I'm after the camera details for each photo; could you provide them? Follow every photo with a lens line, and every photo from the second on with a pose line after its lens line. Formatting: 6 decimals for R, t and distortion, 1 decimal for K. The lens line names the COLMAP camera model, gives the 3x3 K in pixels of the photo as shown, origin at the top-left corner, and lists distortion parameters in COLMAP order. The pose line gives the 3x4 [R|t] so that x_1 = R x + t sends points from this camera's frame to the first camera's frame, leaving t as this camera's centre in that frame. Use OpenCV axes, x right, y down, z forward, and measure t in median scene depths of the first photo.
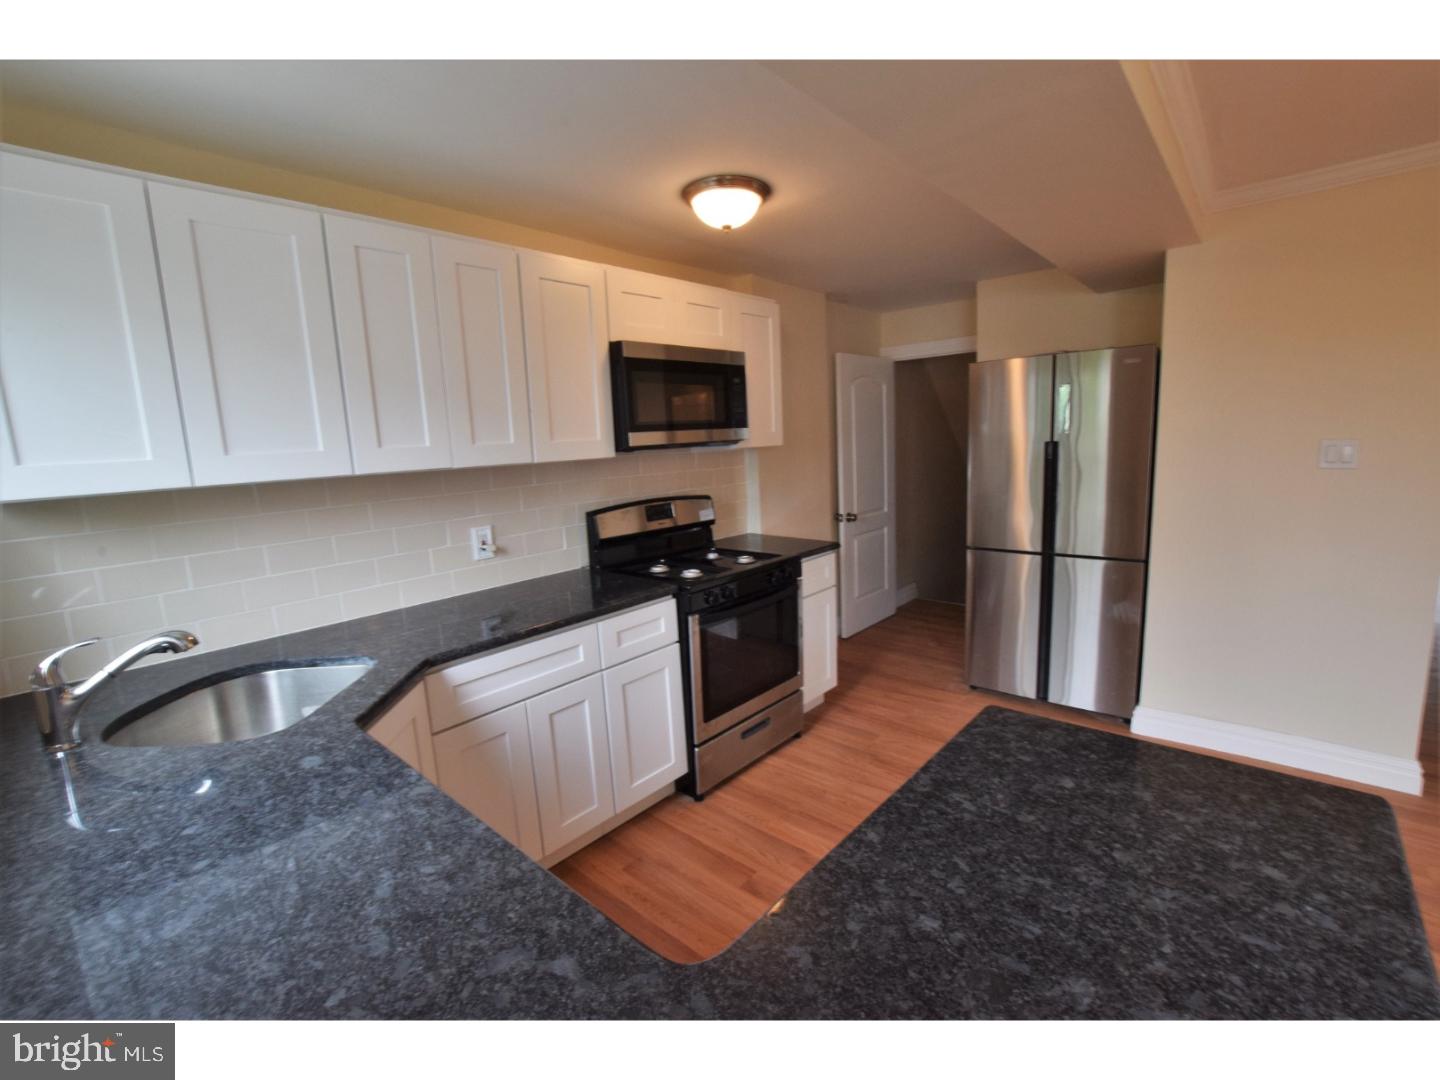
lens RADIAL K [[636.8, 0, 722.5], [0, 636.8, 538.3], [0, 0, 1]] dist [-0.035145, 0.005605]
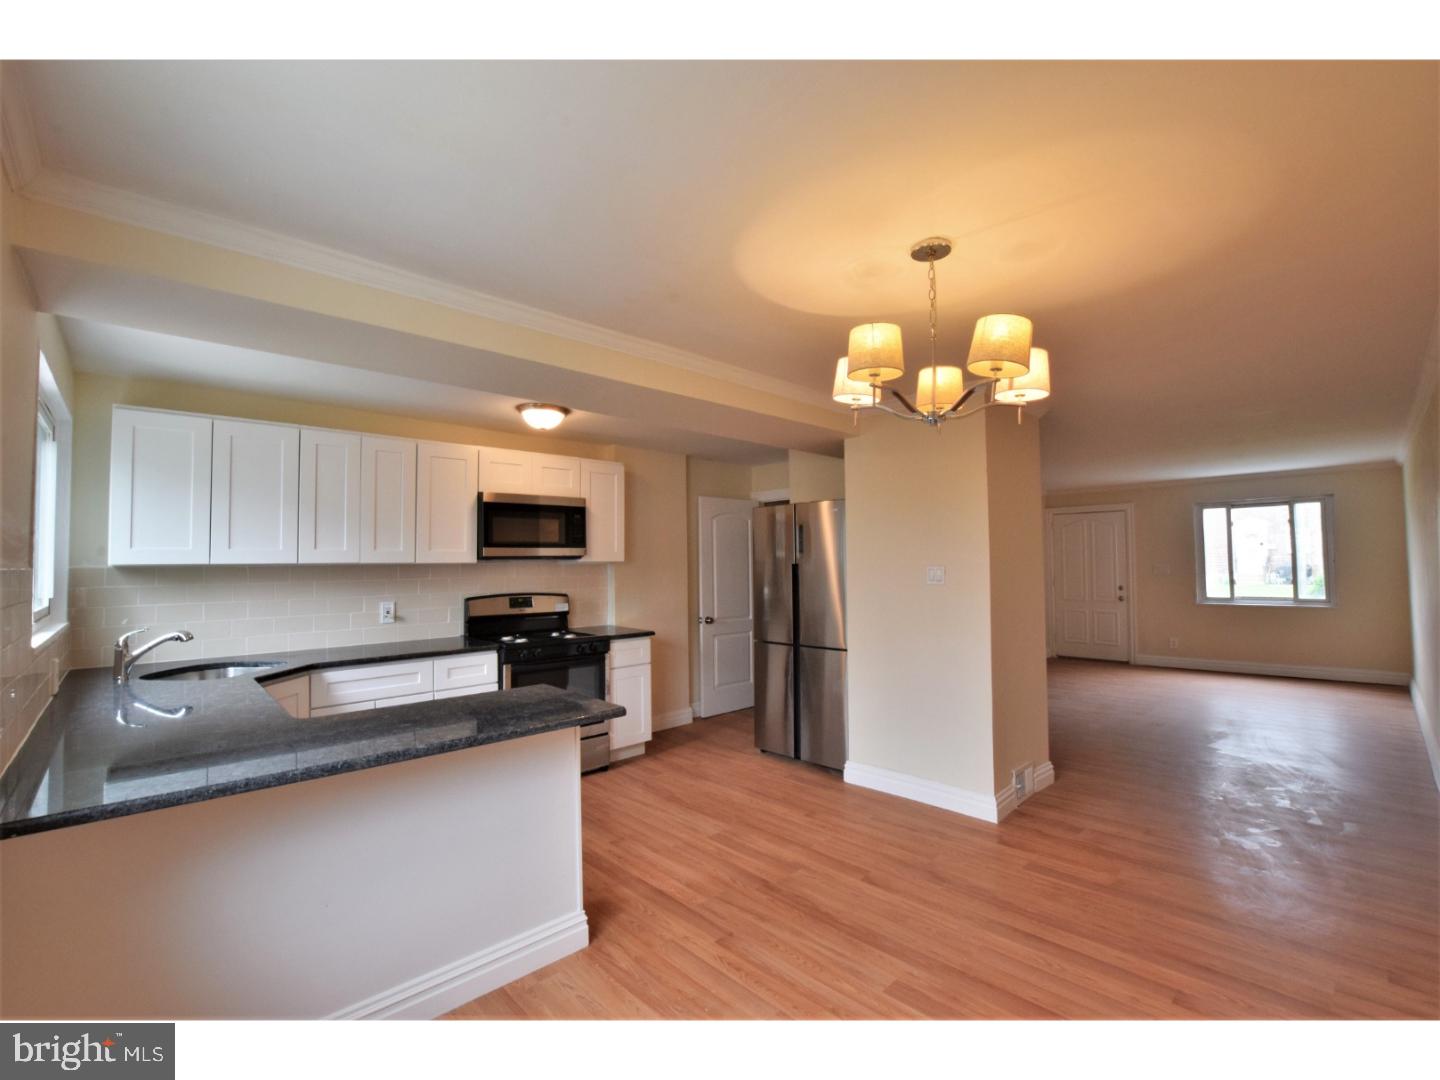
lens RADIAL K [[636.8, 0, 722.5], [0, 636.8, 538.3], [0, 0, 1]] dist [-0.035145, 0.005605]
pose [[0.995812, 0.032318, -0.085524, 0.526142], [-0.048147, 0.980591, -0.190062, 0.076030], [0.077722, 0.193384, 0.978040, -0.462251]]
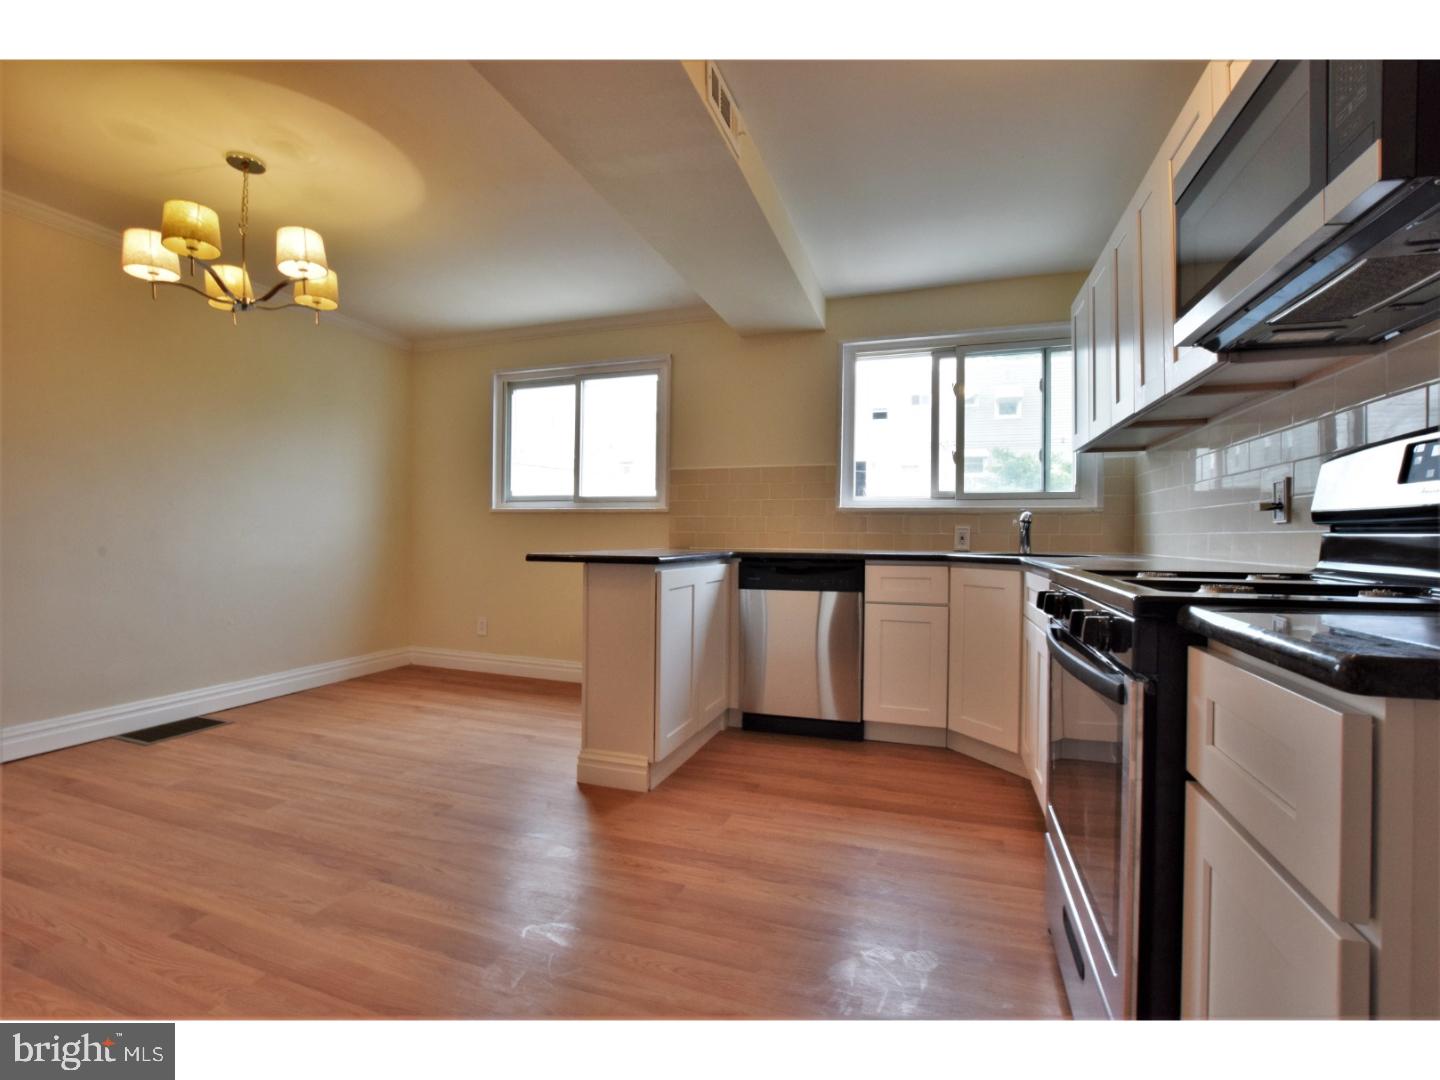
lens RADIAL K [[636.8, 0, 722.5], [0, 636.8, 538.3], [0, 0, 1]] dist [-0.035145, 0.005605]
pose [[-0.922247, 0.041626, -0.384353, 0.439757], [-0.025662, 0.985402, 0.168296, -0.048611], [0.385748, 0.165074, -0.907716, 1.265711]]
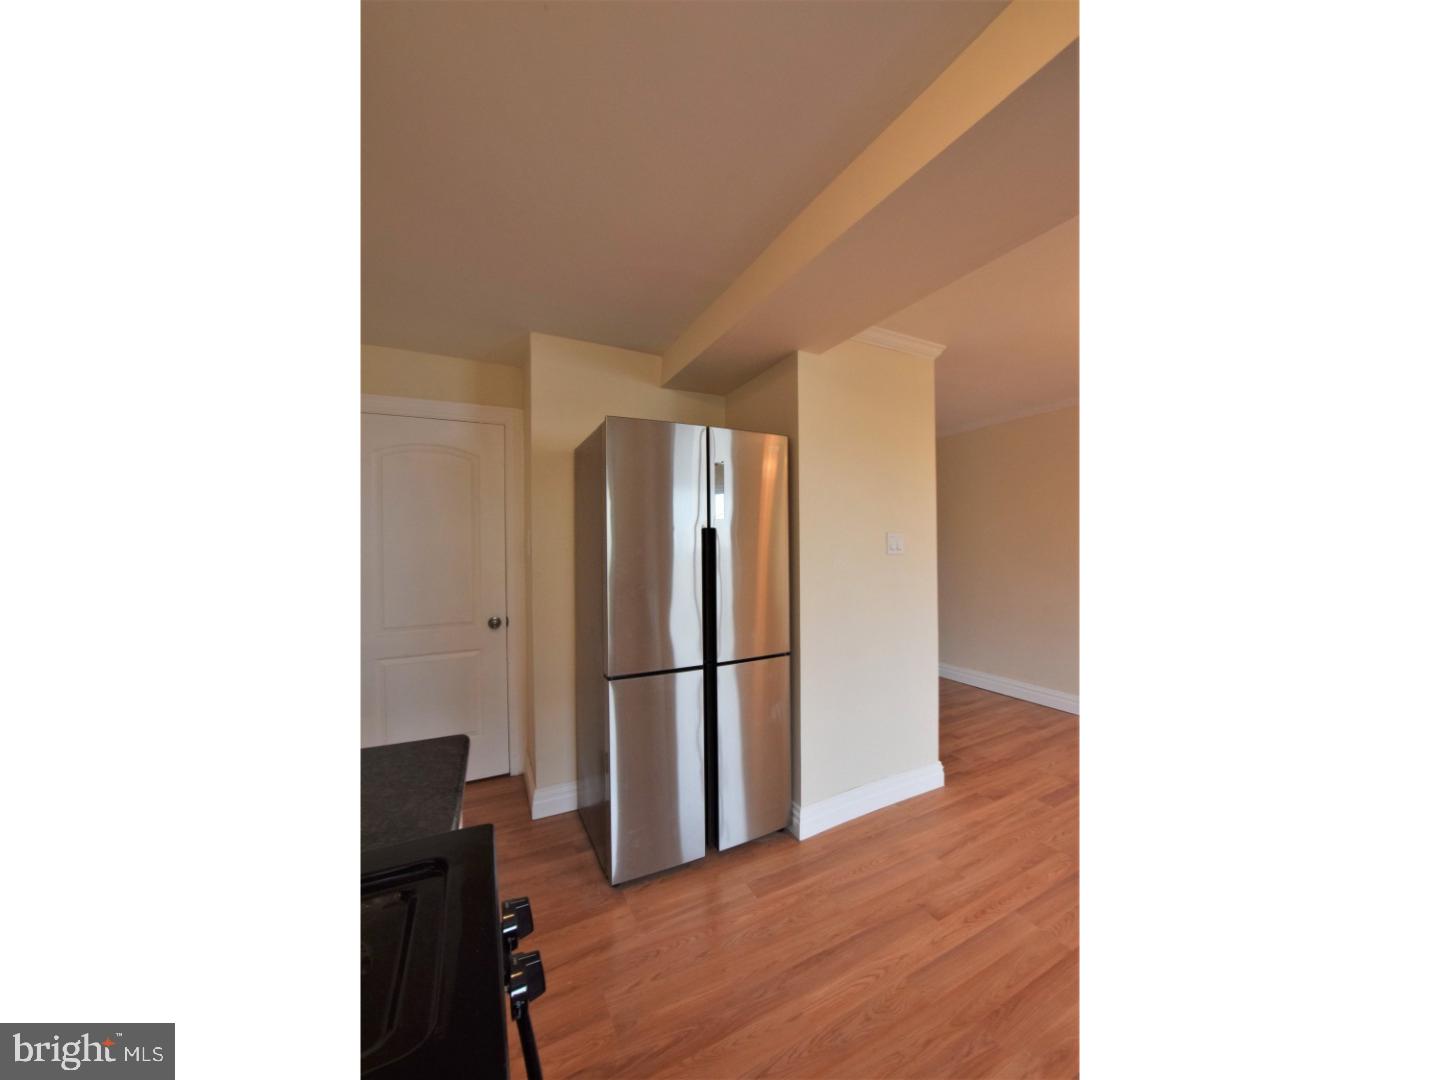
lens RADIAL K [[485.6, 0, 720.0], [0, 485.6, 540.0], [0, 0, 1]] dist [-0.021643, 0.000137]
pose [[0.360037, 0.038420, 0.932147, -0.071156], [0.136679, 0.986199, -0.093440, -0.083053], [-0.922872, 0.161046, 0.349817, 0.838989]]
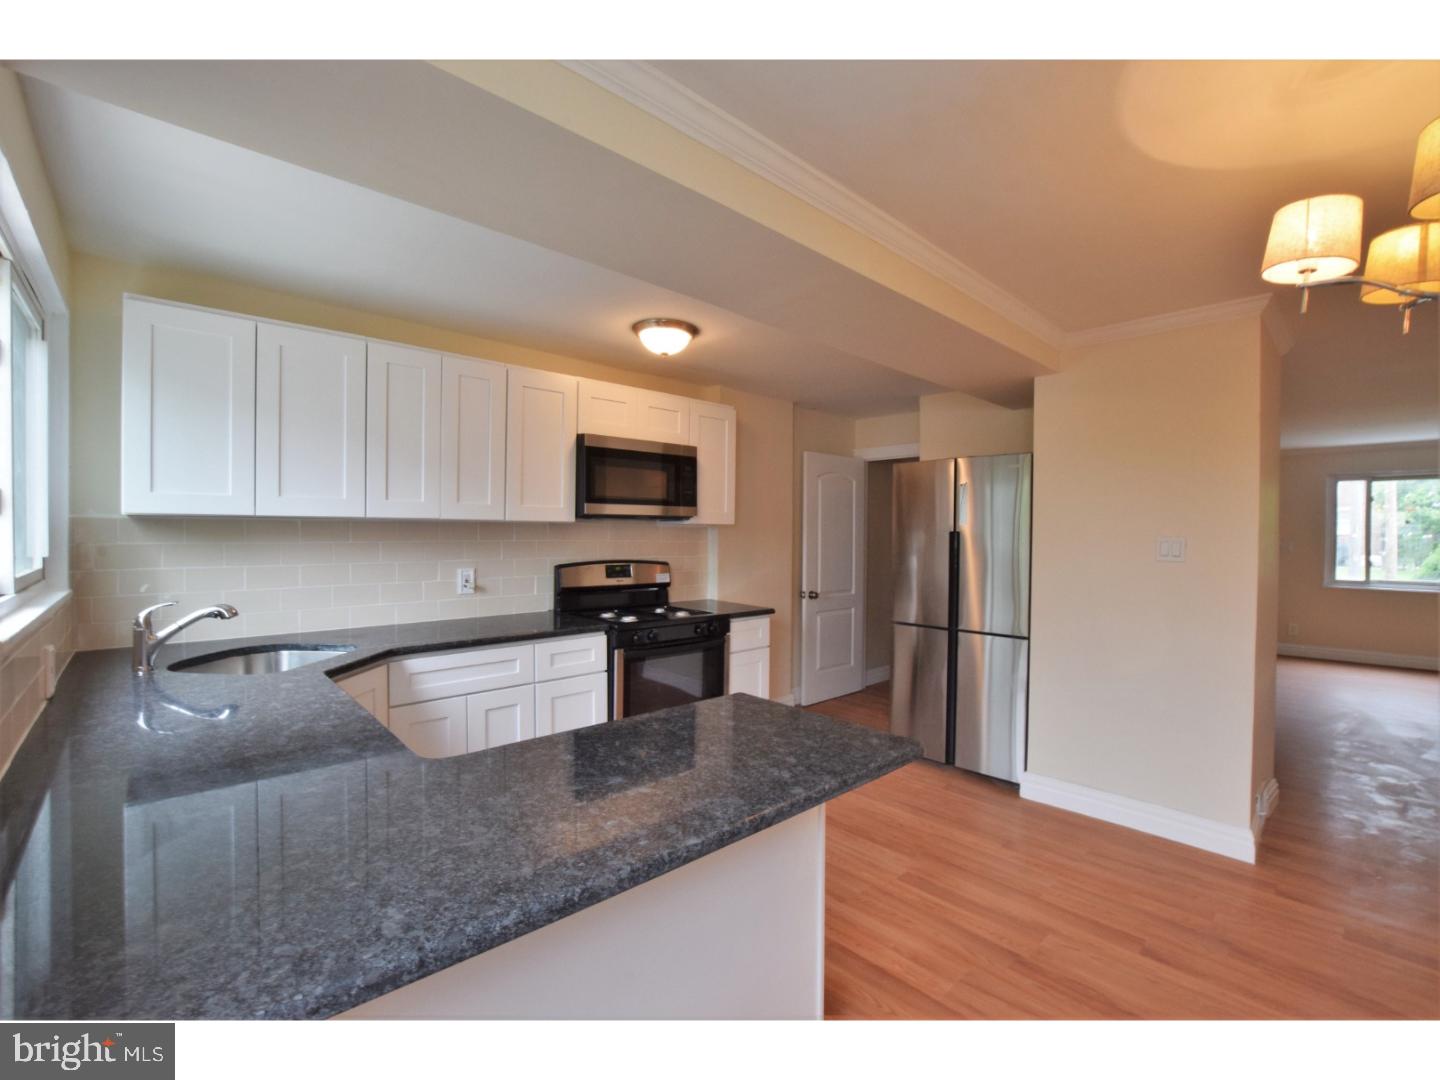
lens RADIAL K [[636.8, 0, 722.5], [0, 636.8, 538.3], [0, 0, 1]] dist [-0.035145, 0.005605]
pose [[0.993659, 0.057350, -0.096706, 0.230379], [-0.070623, 0.987637, -0.139950, 0.057757], [0.087484, 0.145892, 0.985425, -0.207262]]
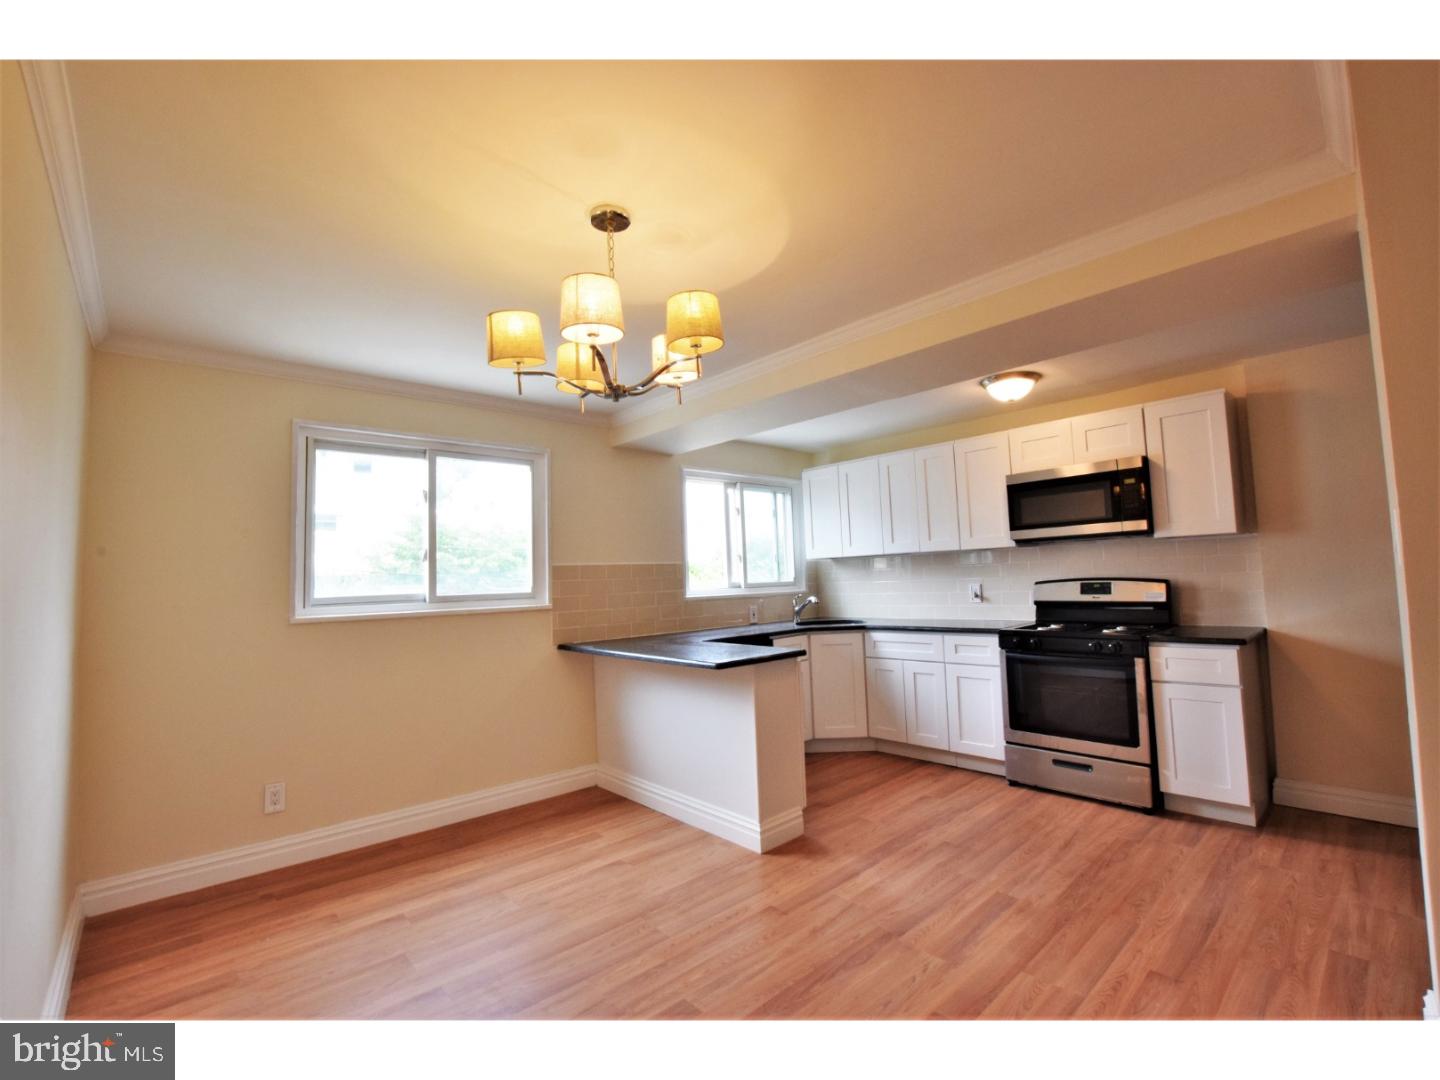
lens RADIAL K [[636.8, 0, 722.5], [0, 636.8, 538.3], [0, 0, 1]] dist [-0.035145, 0.005605]
pose [[-0.108615, -0.010015, -0.994033, 1.346185], [-0.114269, 0.993447, 0.002477, -0.062898], [0.987494, 0.113856, -0.109048, 0.417928]]
